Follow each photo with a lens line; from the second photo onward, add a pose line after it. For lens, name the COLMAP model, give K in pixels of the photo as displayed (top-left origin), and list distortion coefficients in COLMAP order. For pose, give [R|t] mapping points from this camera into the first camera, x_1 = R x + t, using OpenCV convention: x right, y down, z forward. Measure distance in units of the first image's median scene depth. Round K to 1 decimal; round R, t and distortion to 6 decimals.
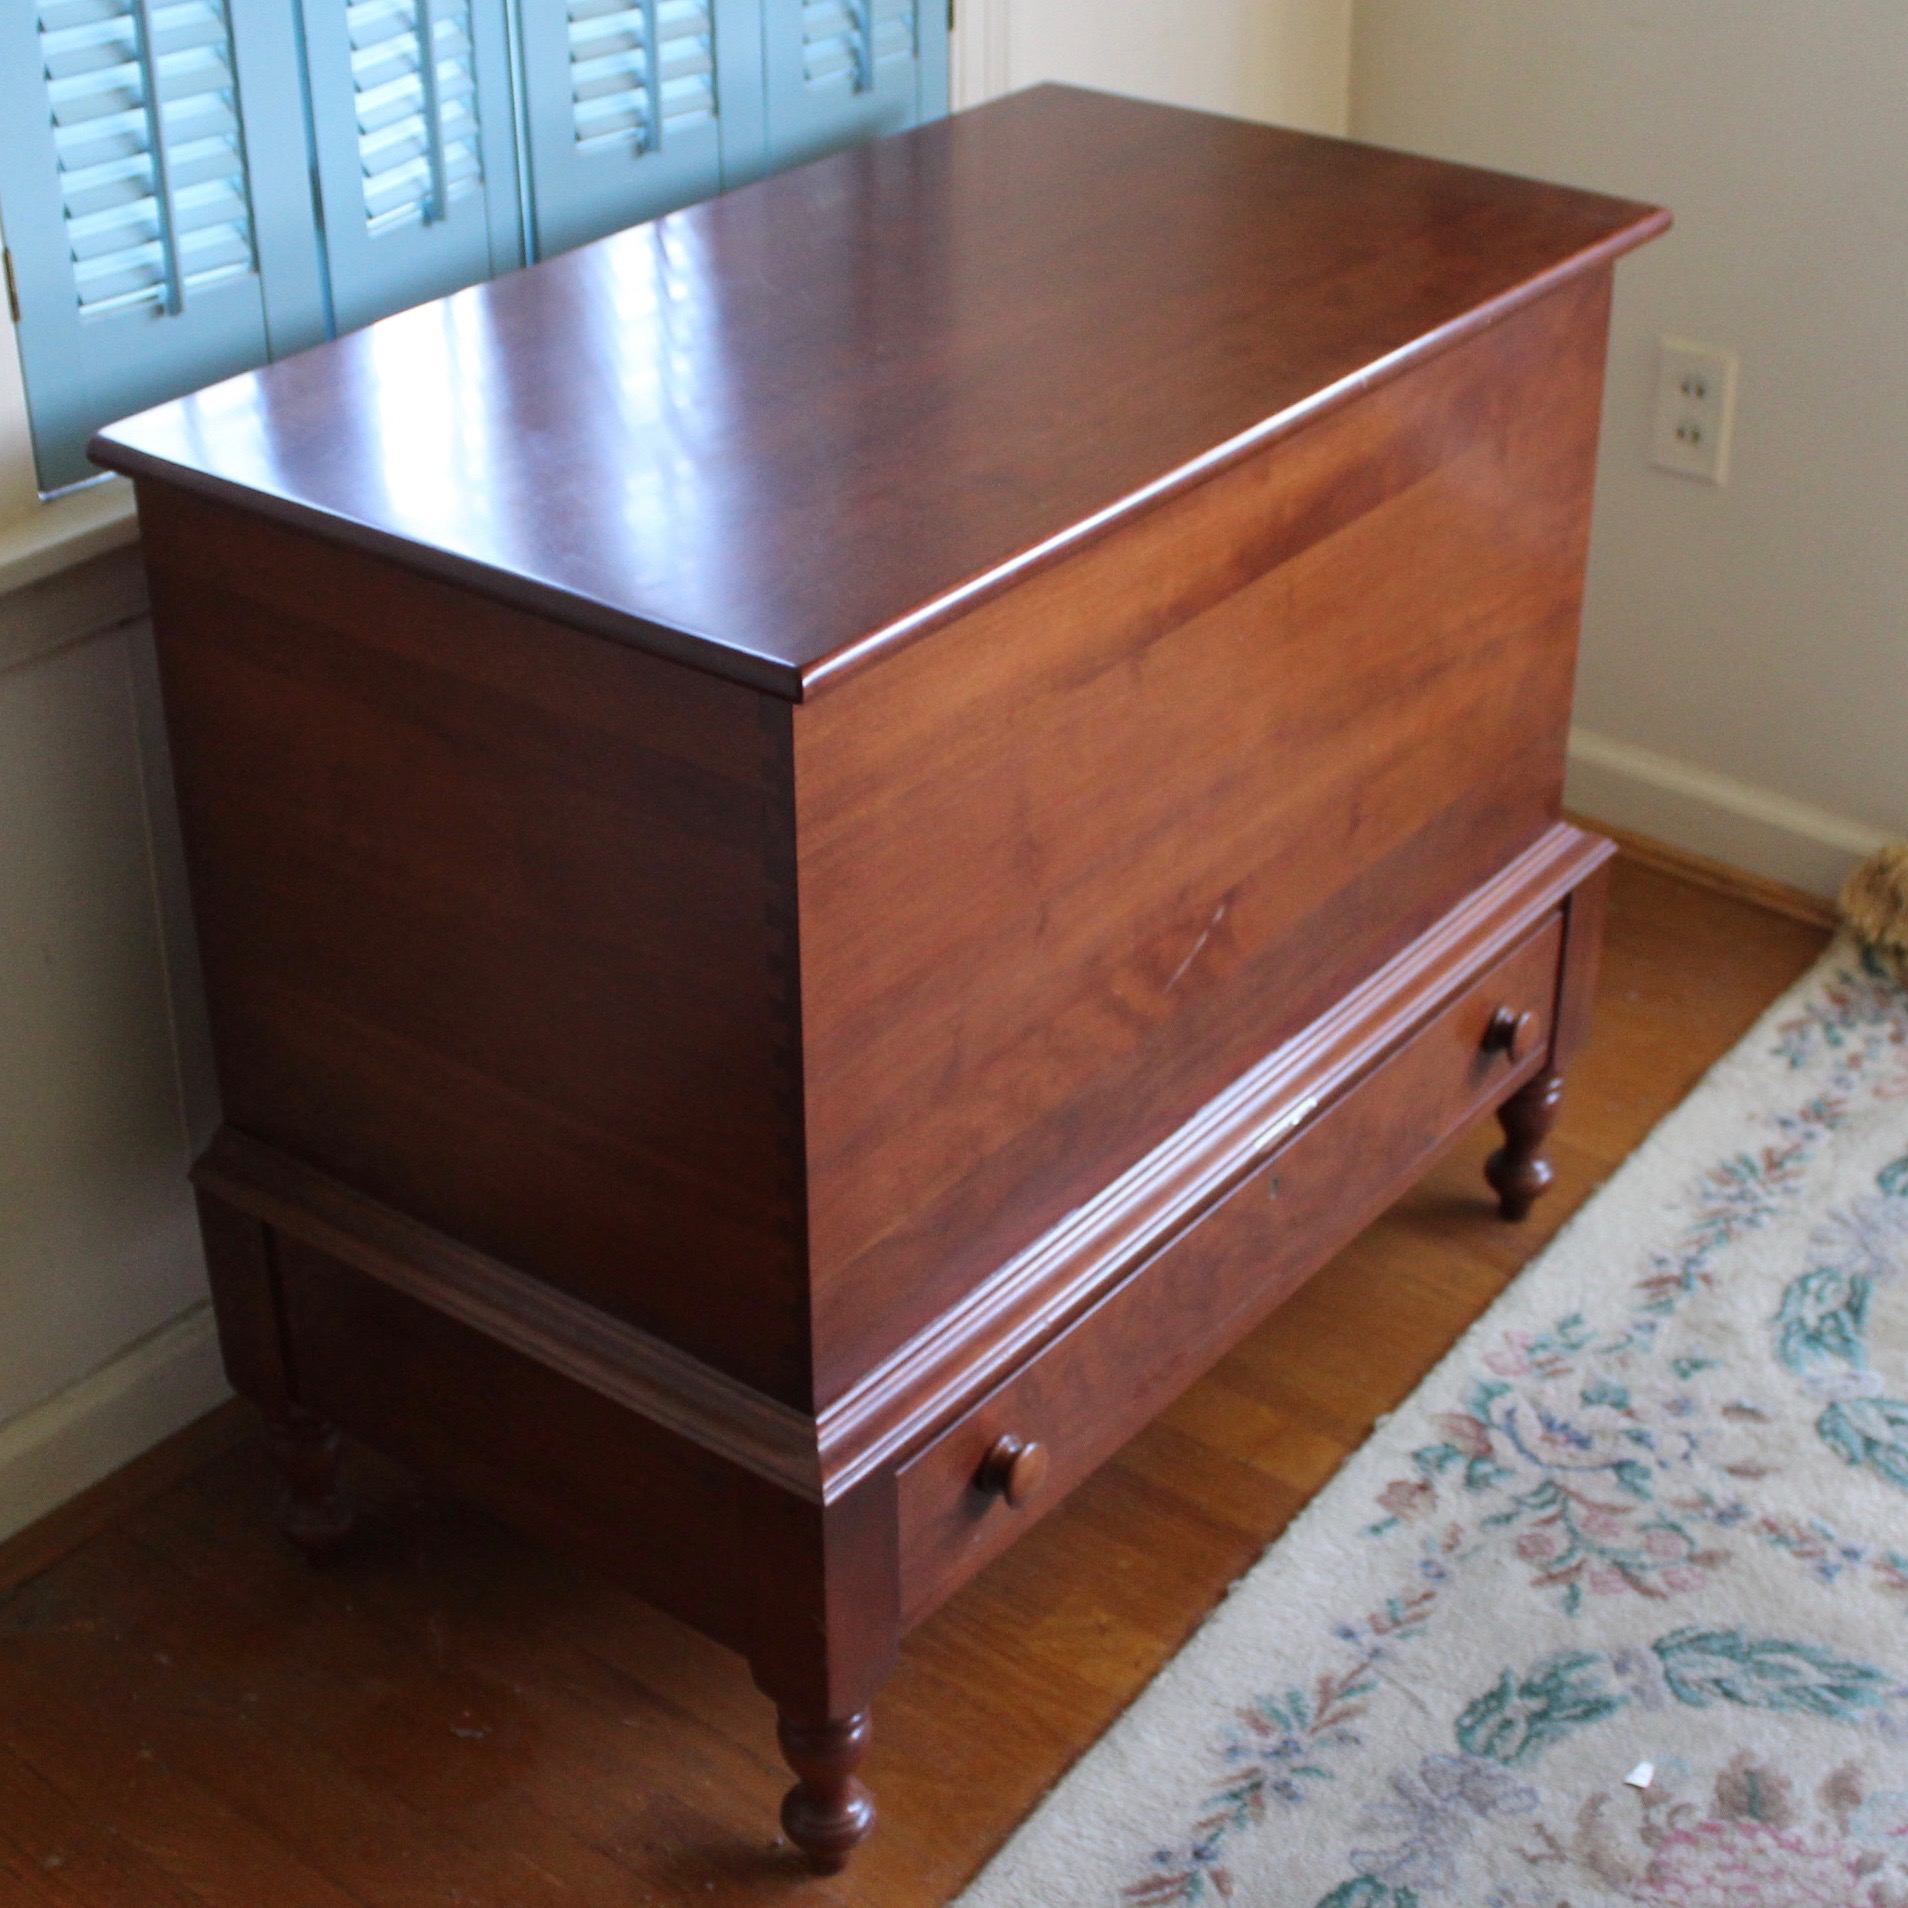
lens RADIAL K [[3104.4, 0, 954.0], [0, 3104.4, 954.0], [0, 0, 1]] dist [-0.027320, 0.015513]
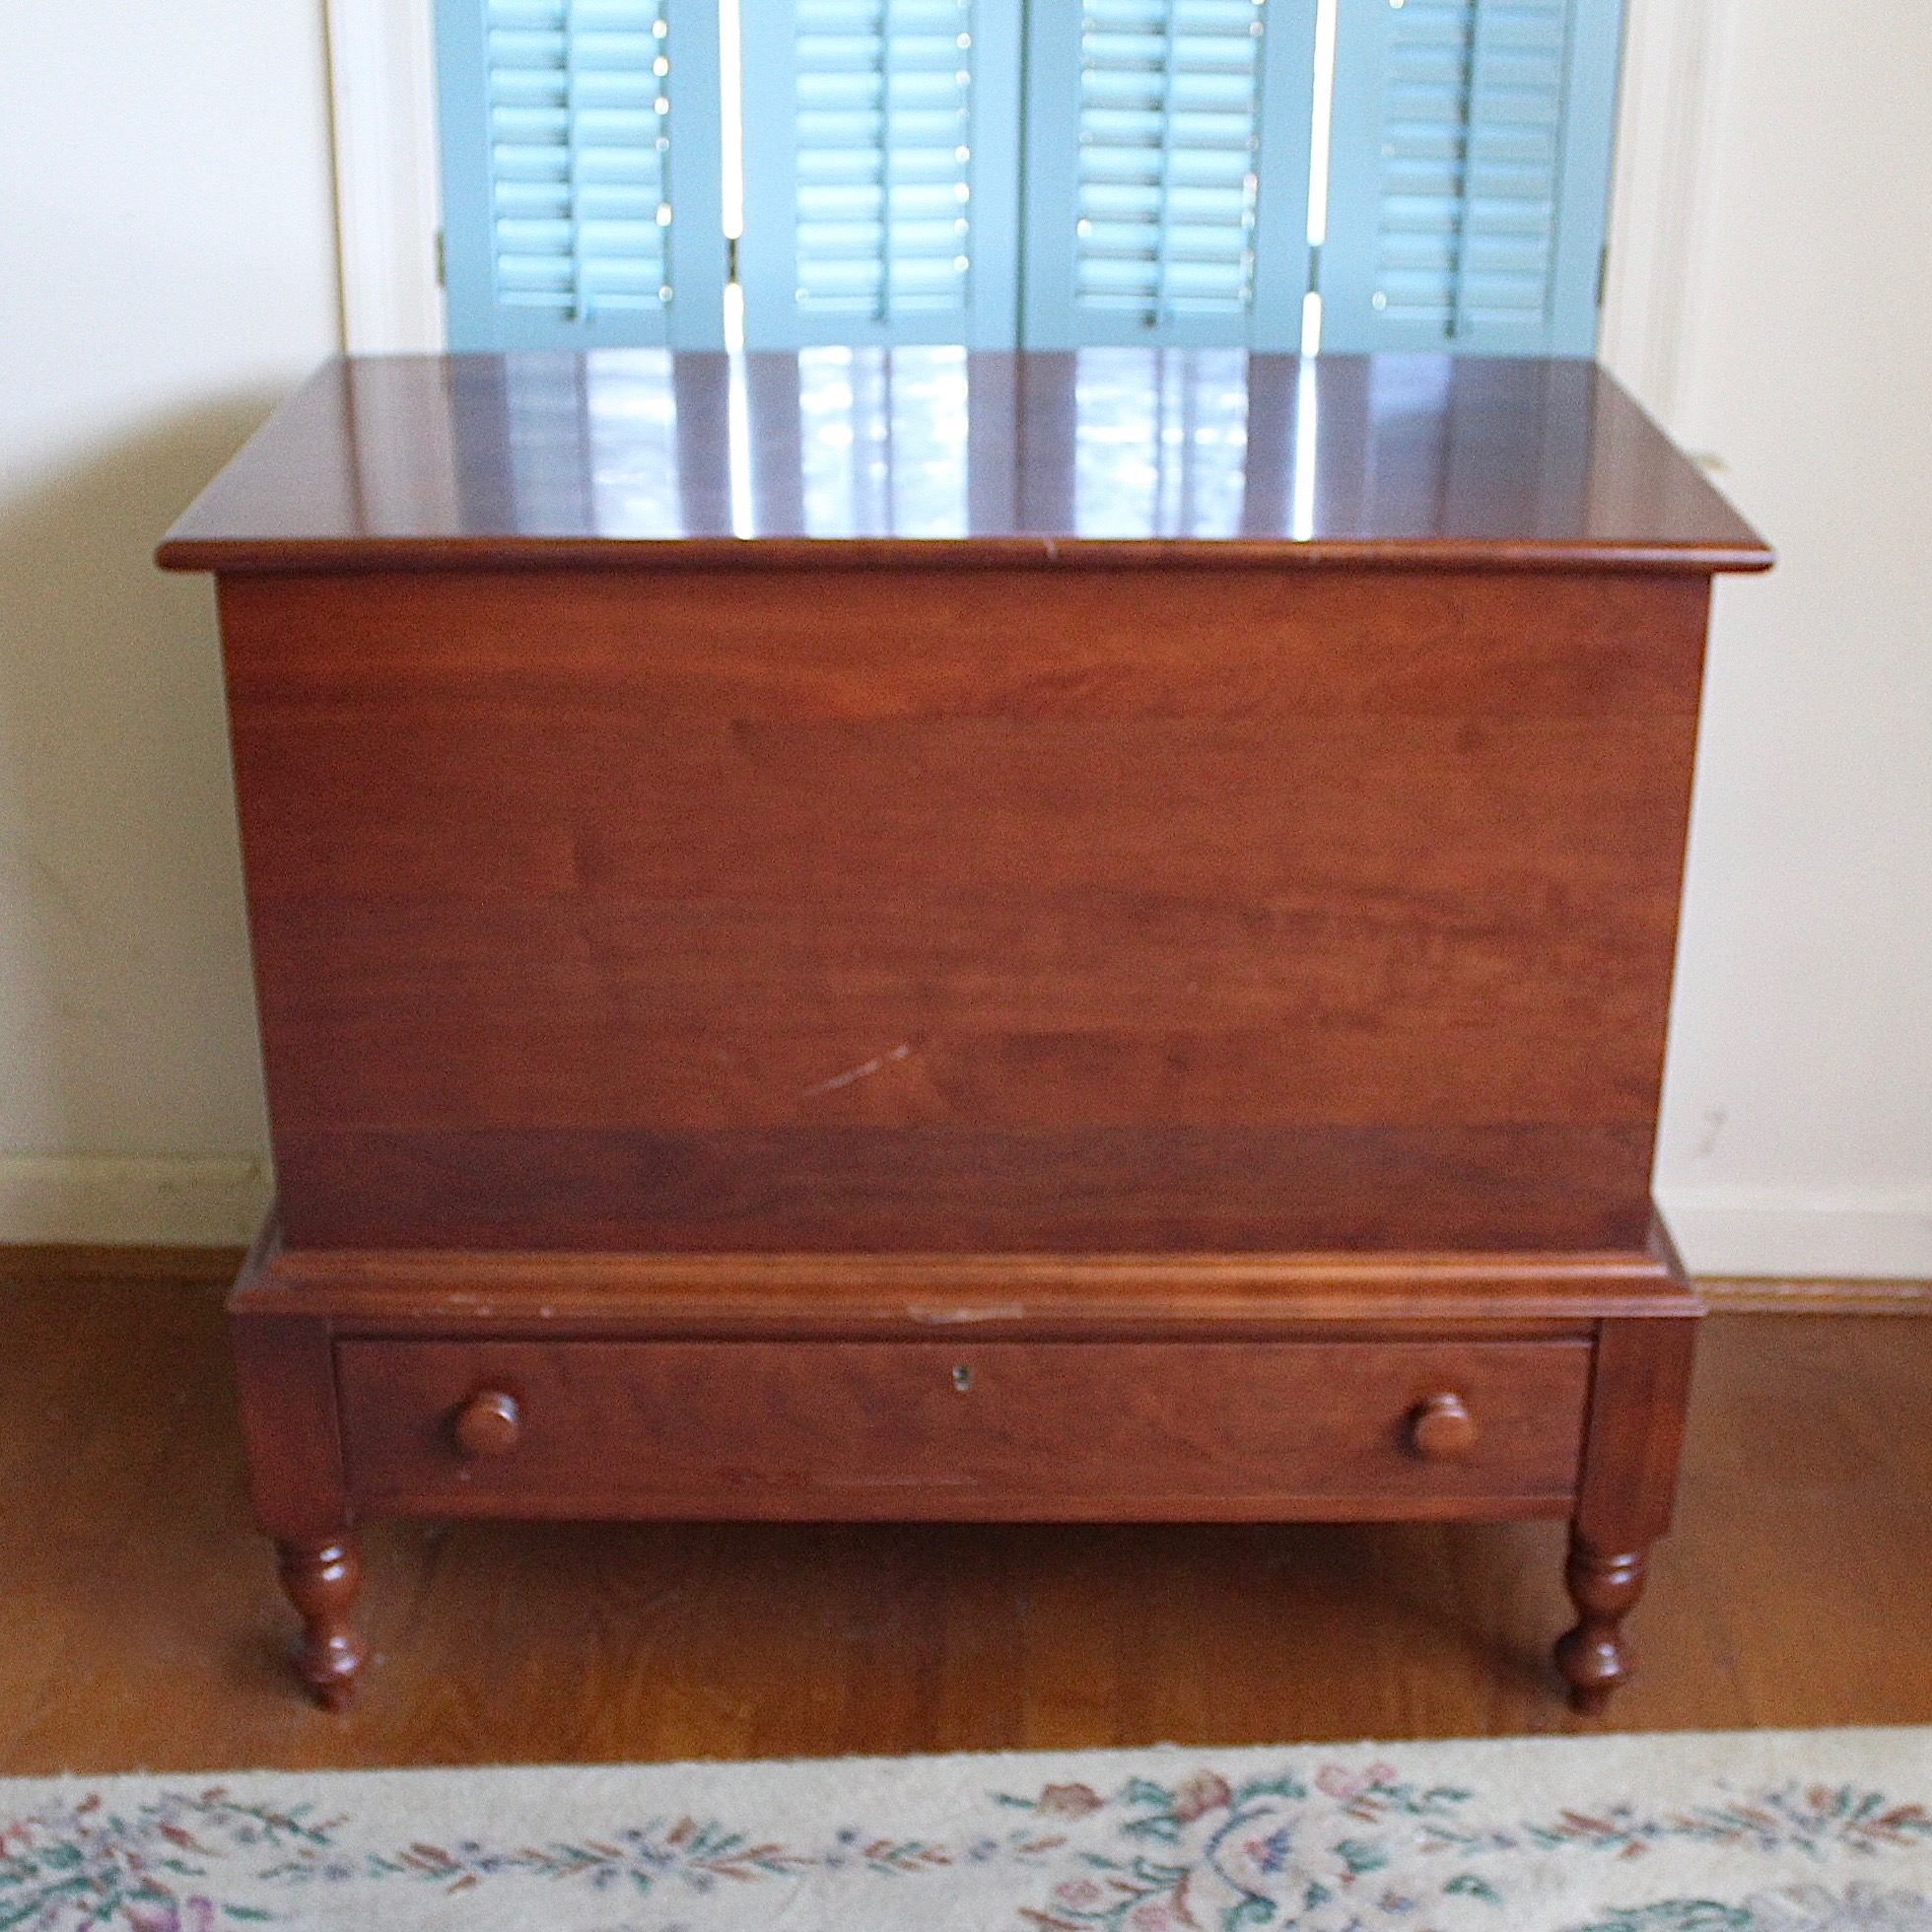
lens RADIAL K [[3143.4, 0, 966.0], [0, 3143.4, 966.0], [0, 0, 1]] dist [-0.027320, 0.015513]
pose [[0.603169, 0.311228, -0.734387, 0.721793], [-0.407779, 0.911631, 0.051425, -0.084368], [0.685495, 0.268450, 0.676780, 0.276576]]
